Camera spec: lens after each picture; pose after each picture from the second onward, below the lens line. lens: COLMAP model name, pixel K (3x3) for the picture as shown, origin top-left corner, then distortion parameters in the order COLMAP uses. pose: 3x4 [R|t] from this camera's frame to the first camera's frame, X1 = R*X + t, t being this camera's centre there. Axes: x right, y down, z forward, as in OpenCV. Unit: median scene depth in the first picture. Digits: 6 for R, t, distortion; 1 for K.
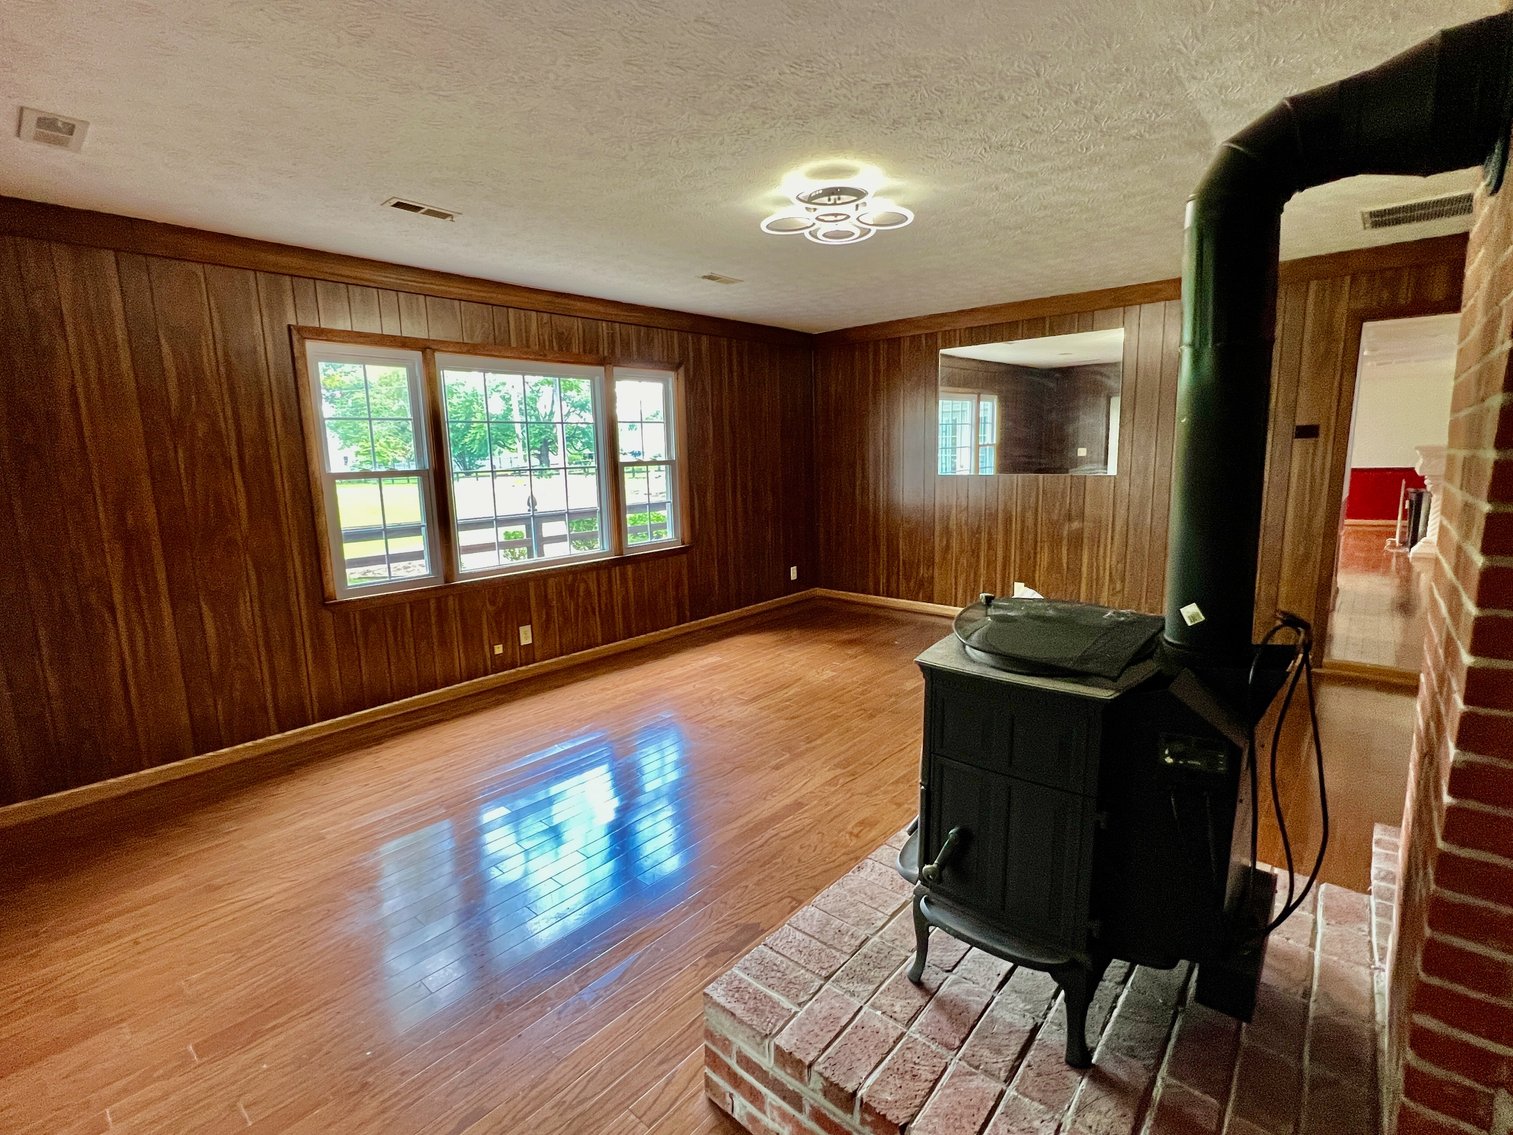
lens RADIAL K [[699.4, 0, 757.7], [0, 699.4, 566.0], [0, 0, 1]] dist [-0.005042, 0.000626]
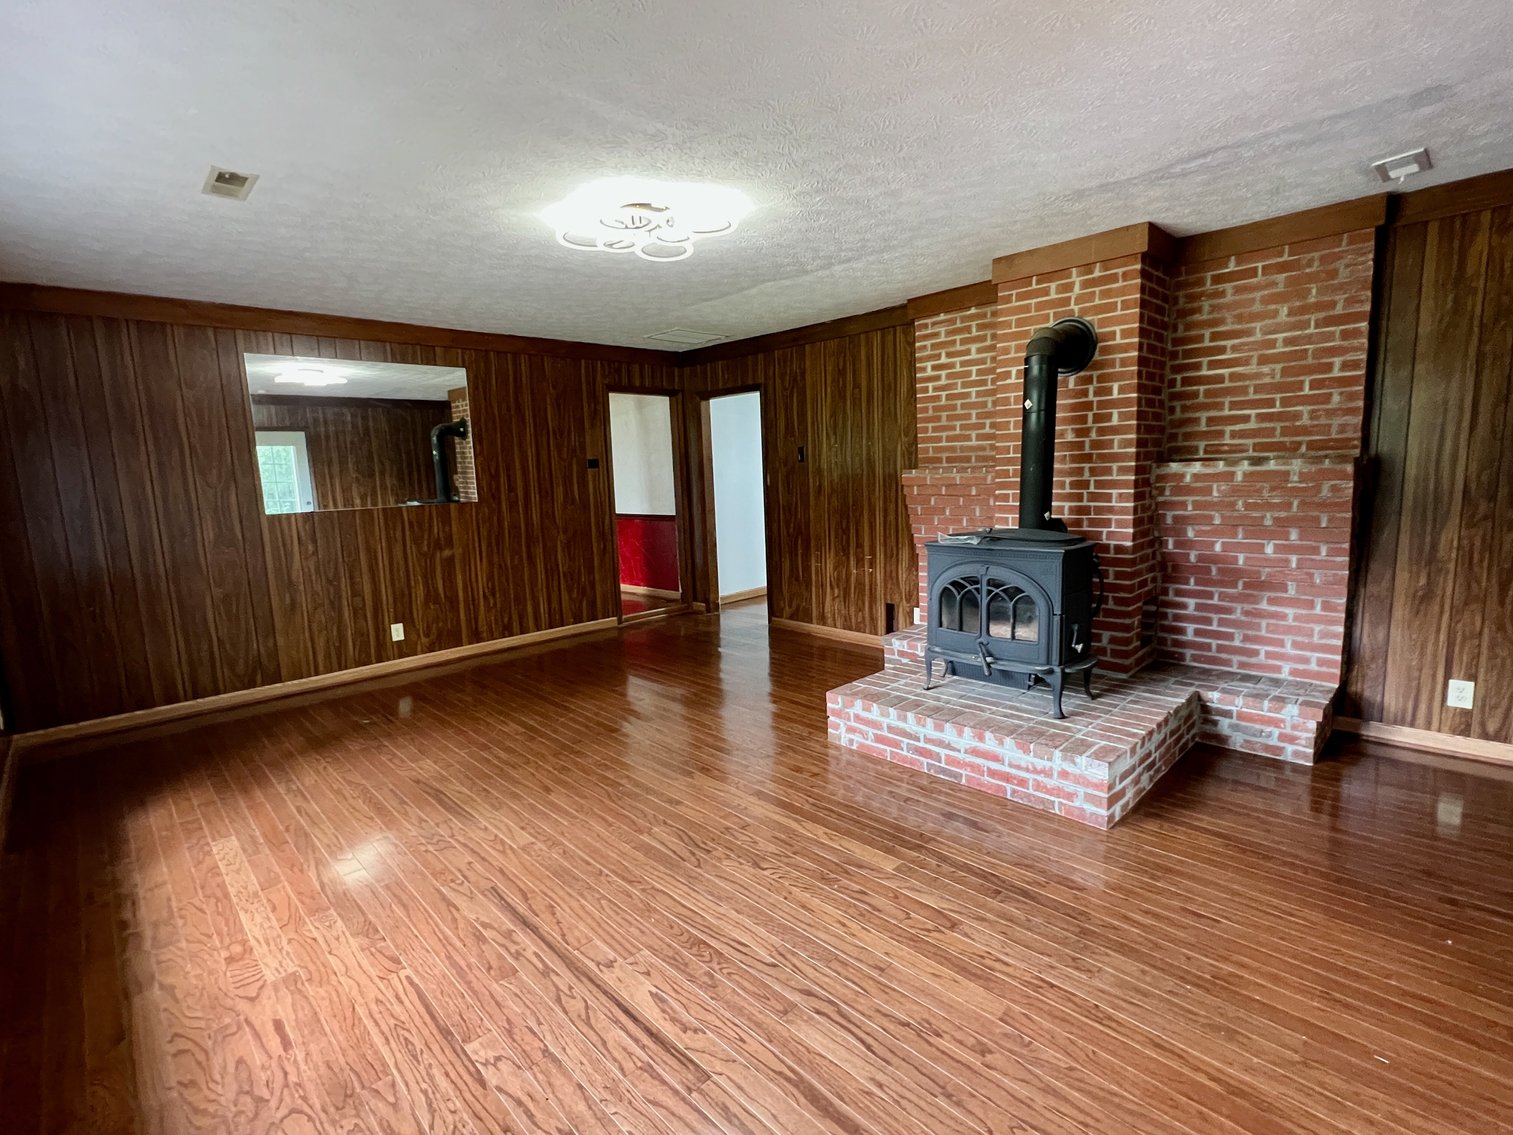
lens RADIAL K [[699.4, 0, 755.3], [0, 699.4, 567.1], [0, 0, 1]] dist [-0.005042, 0.000626]
pose [[0.093124, -0.118453, 0.988583, -0.554282], [0.193721, 0.976079, 0.098706, -0.056254], [-0.976627, 0.182317, 0.113843, 0.486820]]
